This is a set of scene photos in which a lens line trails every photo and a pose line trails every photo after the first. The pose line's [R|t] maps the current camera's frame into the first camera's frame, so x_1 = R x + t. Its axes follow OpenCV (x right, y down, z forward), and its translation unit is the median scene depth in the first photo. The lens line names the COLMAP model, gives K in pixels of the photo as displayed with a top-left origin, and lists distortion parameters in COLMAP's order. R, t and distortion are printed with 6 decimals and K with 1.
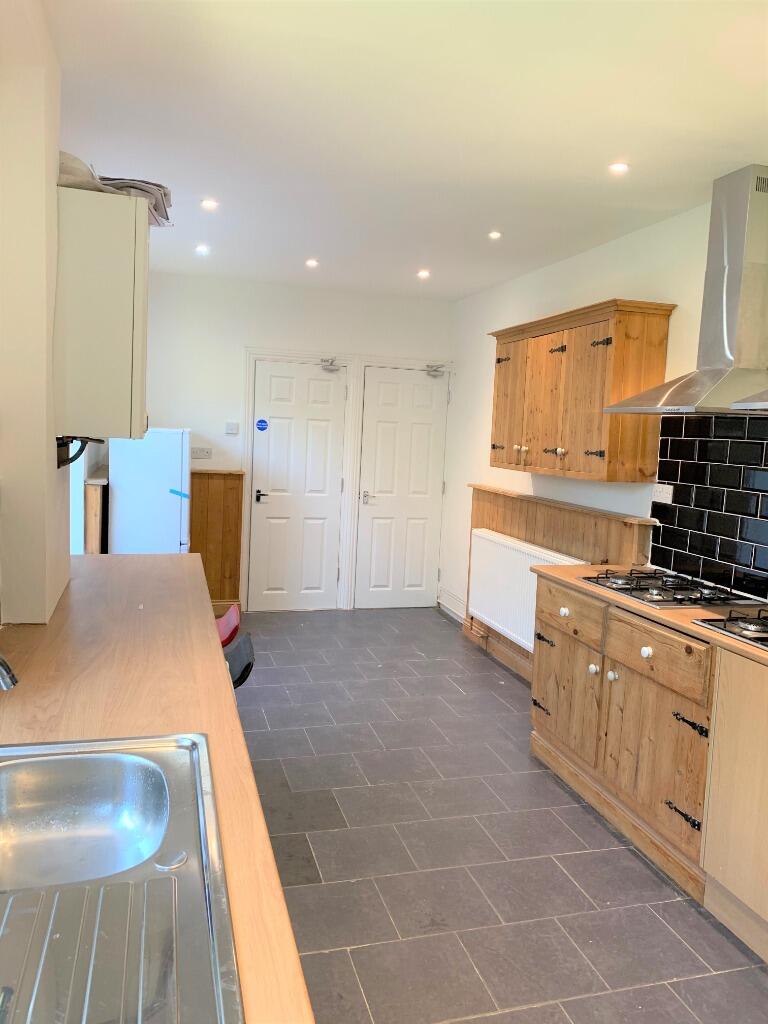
lens RADIAL K [[767.0, 0, 392.8], [0, 767.0, 511.8], [0, 0, 1]] dist [0.083455, -0.160908]
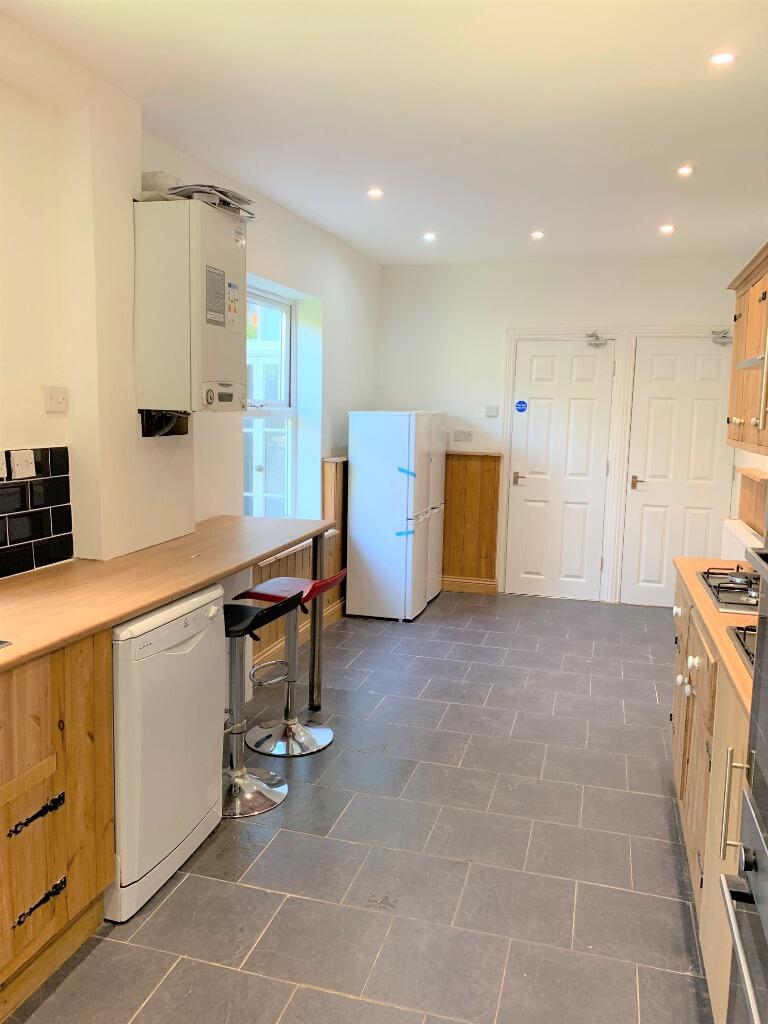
lens RADIAL K [[767.0, 0, 392.8], [0, 767.0, 511.8], [0, 0, 1]] dist [0.083455, -0.160908]
pose [[0.848884, 0.041112, -0.526977, 0.252231], [-0.036413, 0.999151, 0.019292, 0.011221], [0.527323, 0.002813, 0.849660, 0.081983]]
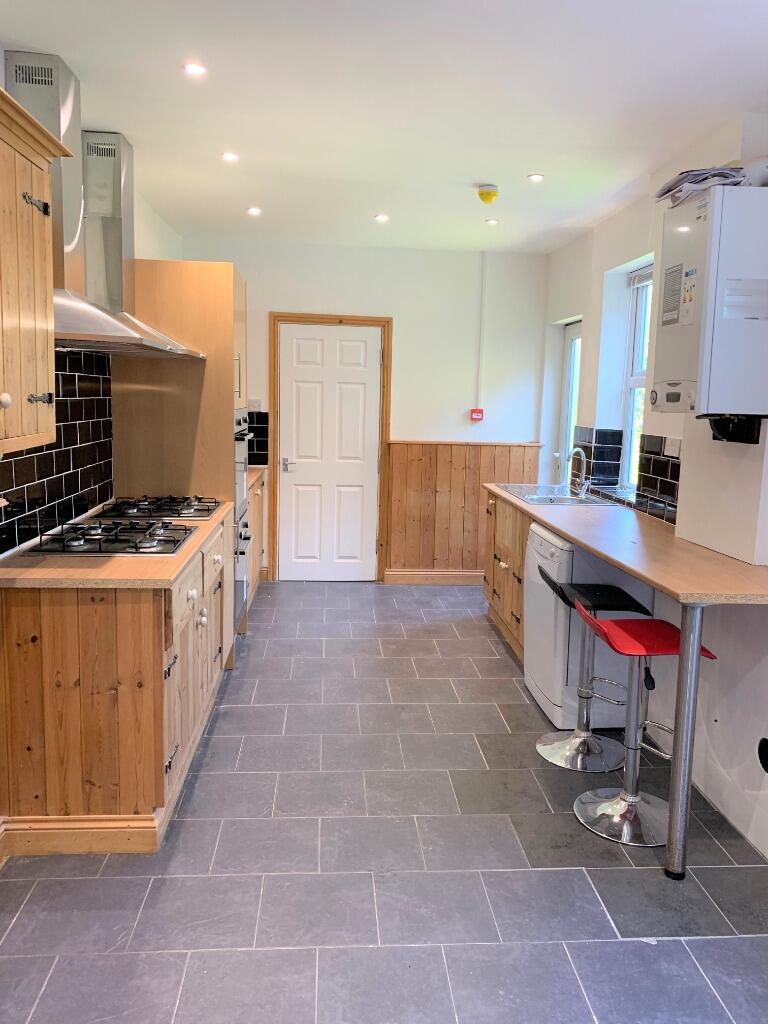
lens RADIAL K [[792.9, 0, 384.0], [0, 792.9, 512.0], [0, 0, 1]] dist [0.026695, -0.011765]
pose [[-0.973841, -0.103556, 0.202264, -0.086837], [-0.049220, 0.965118, 0.257147, -0.115283], [-0.221838, 0.240465, -0.944968, 1.100111]]
